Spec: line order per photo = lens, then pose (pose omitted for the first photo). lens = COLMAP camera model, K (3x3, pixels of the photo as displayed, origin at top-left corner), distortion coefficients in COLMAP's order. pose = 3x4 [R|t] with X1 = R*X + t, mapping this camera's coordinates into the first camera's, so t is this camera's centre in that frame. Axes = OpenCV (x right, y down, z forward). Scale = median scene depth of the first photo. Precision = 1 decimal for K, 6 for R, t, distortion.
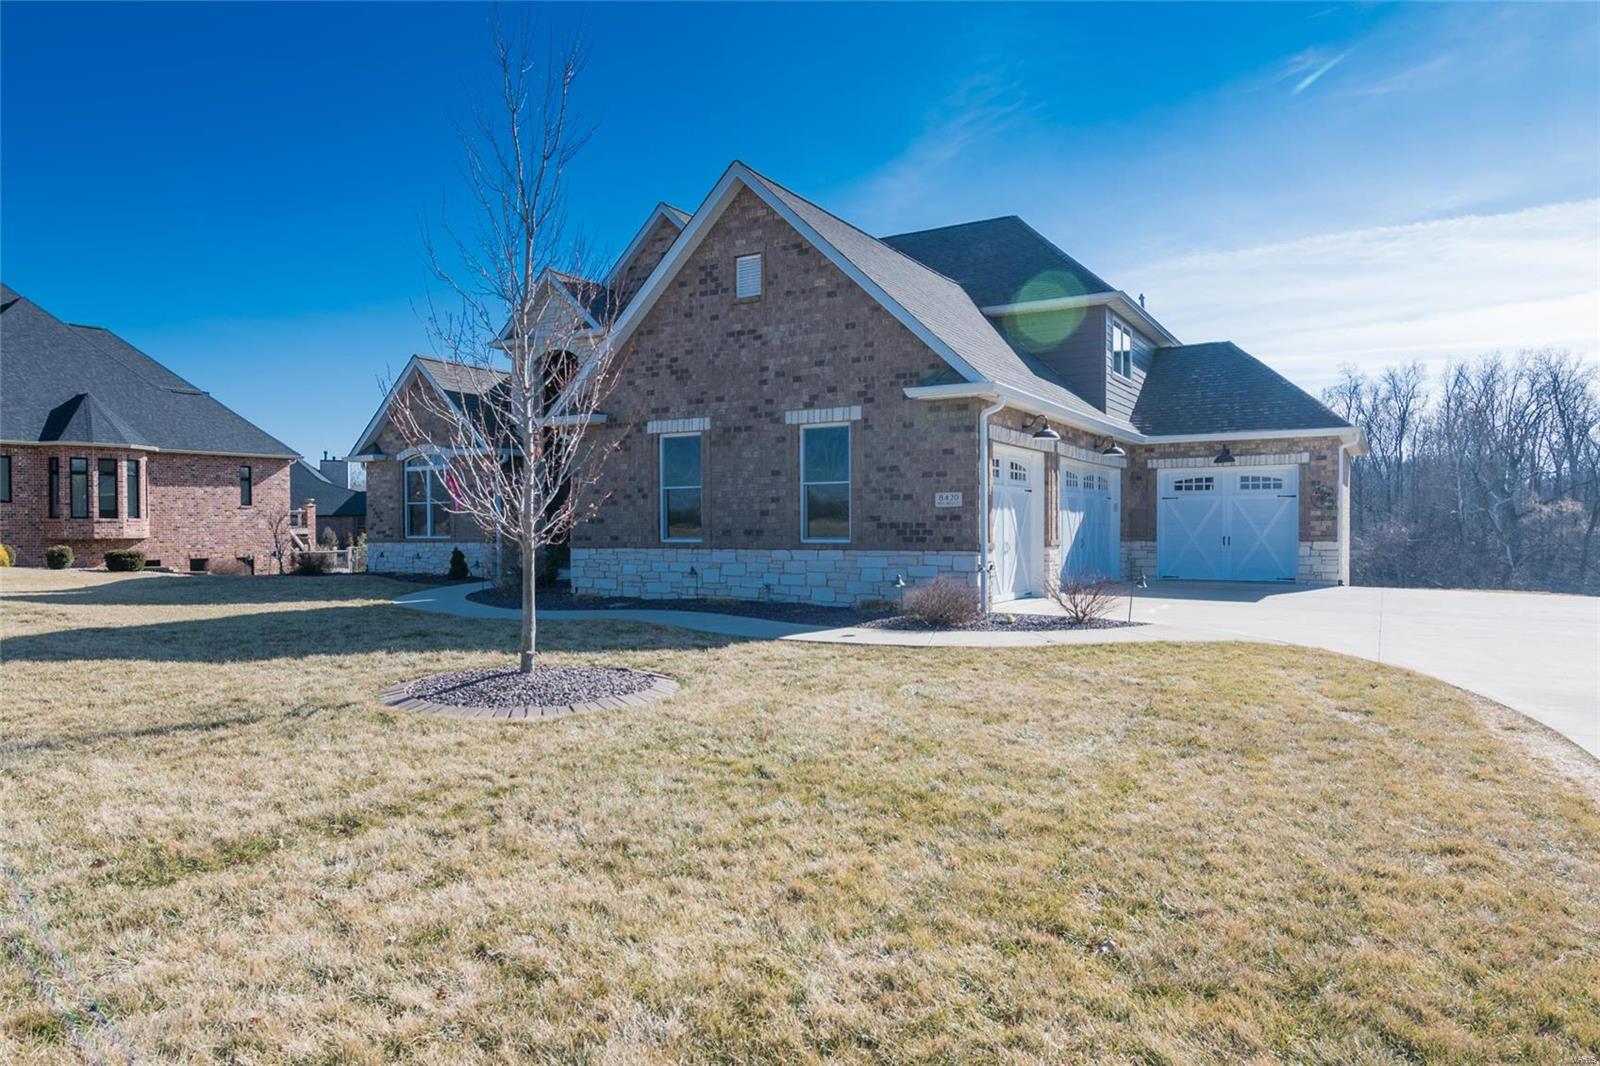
lens RADIAL K [[958.5, 0, 800.0], [0, 958.5, 533.0], [0, 0, 1]] dist [-0.002694, -0.000265]
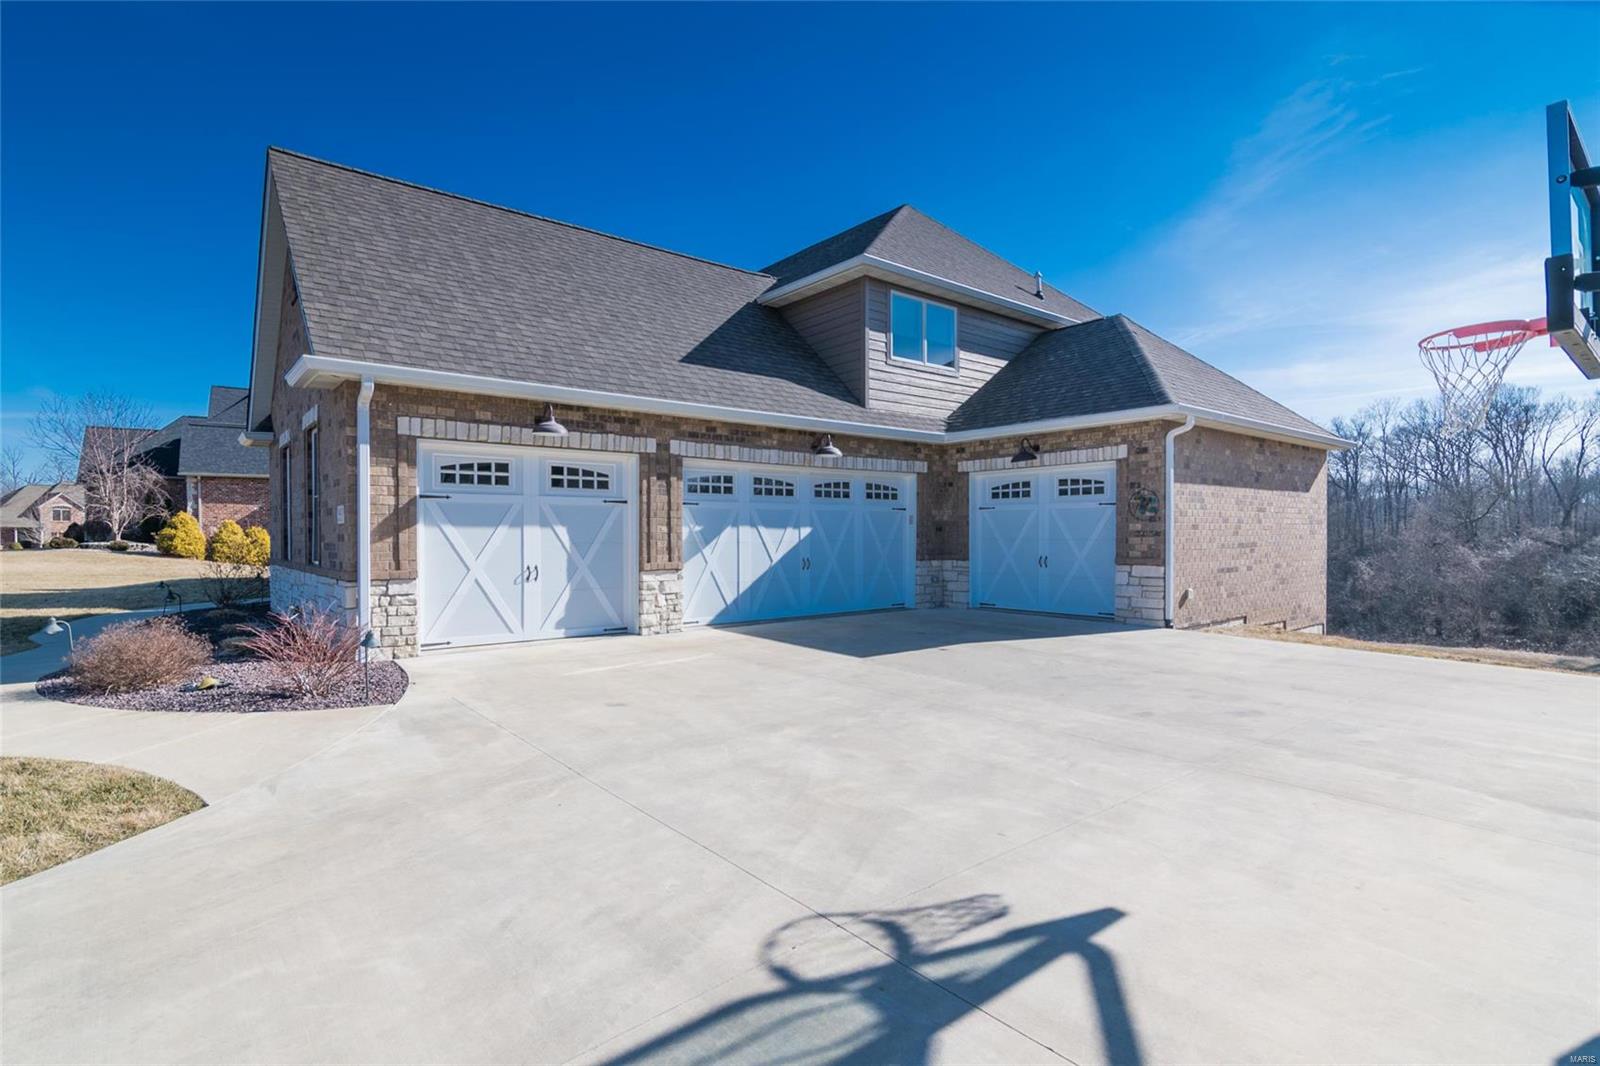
lens RADIAL K [[773.3, 0, 795.7], [0, 773.3, 551.7], [0, 0, 1]] dist [0.001058, 0.000228]
pose [[0.926605, 0.012104, -0.375840, 0.508754], [-0.007006, 0.999864, 0.014928, -0.008366], [0.375970, -0.011199, 0.926564, 0.346278]]
